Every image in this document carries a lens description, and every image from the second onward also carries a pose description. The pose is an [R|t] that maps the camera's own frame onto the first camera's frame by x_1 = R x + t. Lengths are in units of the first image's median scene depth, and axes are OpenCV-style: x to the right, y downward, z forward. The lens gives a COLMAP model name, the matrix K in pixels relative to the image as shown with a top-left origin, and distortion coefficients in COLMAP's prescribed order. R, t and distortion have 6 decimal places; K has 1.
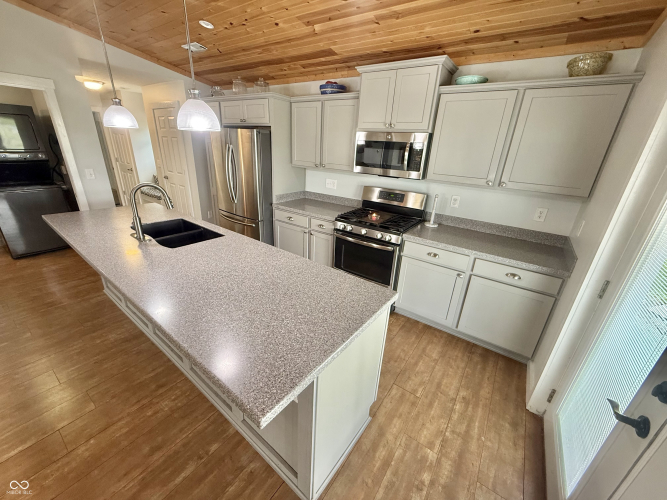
lens RADIAL K [[265.9, 0, 331.4], [0, 265.9, 250.1], [0, 0, 1]] dist [0.000924, -0.000496]
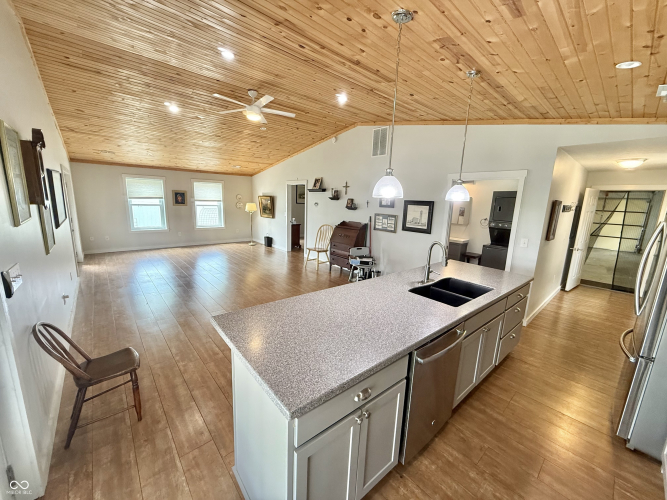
lens RADIAL K [[265.9, 0, 335.3], [0, 265.9, 251.0], [0, 0, 1]] dist [0.000924, -0.000496]
pose [[-0.212275, 0.134613, -0.967894, 0.484068], [-0.407202, 0.888193, 0.212835, -0.226562], [0.888327, 0.439308, -0.133726, 0.613876]]
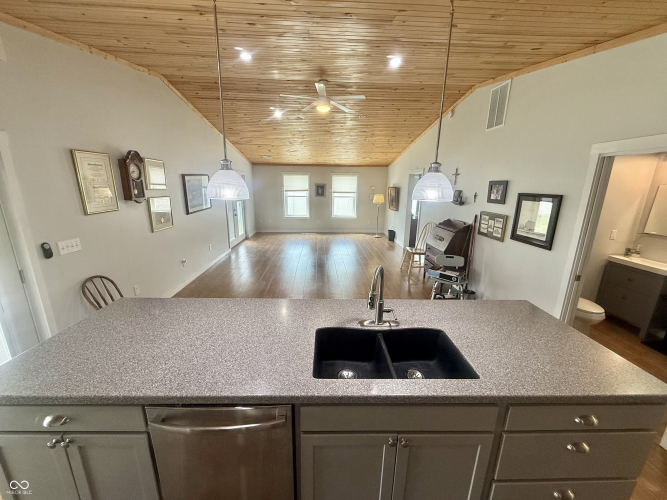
lens RADIAL K [[265.9, 0, 332.9], [0, 265.9, 252.6], [0, 0, 1]] dist [0.000924, -0.000496]
pose [[-0.780333, 0.101761, -0.617029, -0.103827], [-0.279413, 0.825975, 0.489585, -0.503823], [0.559471, 0.554445, -0.616103, 1.110376]]
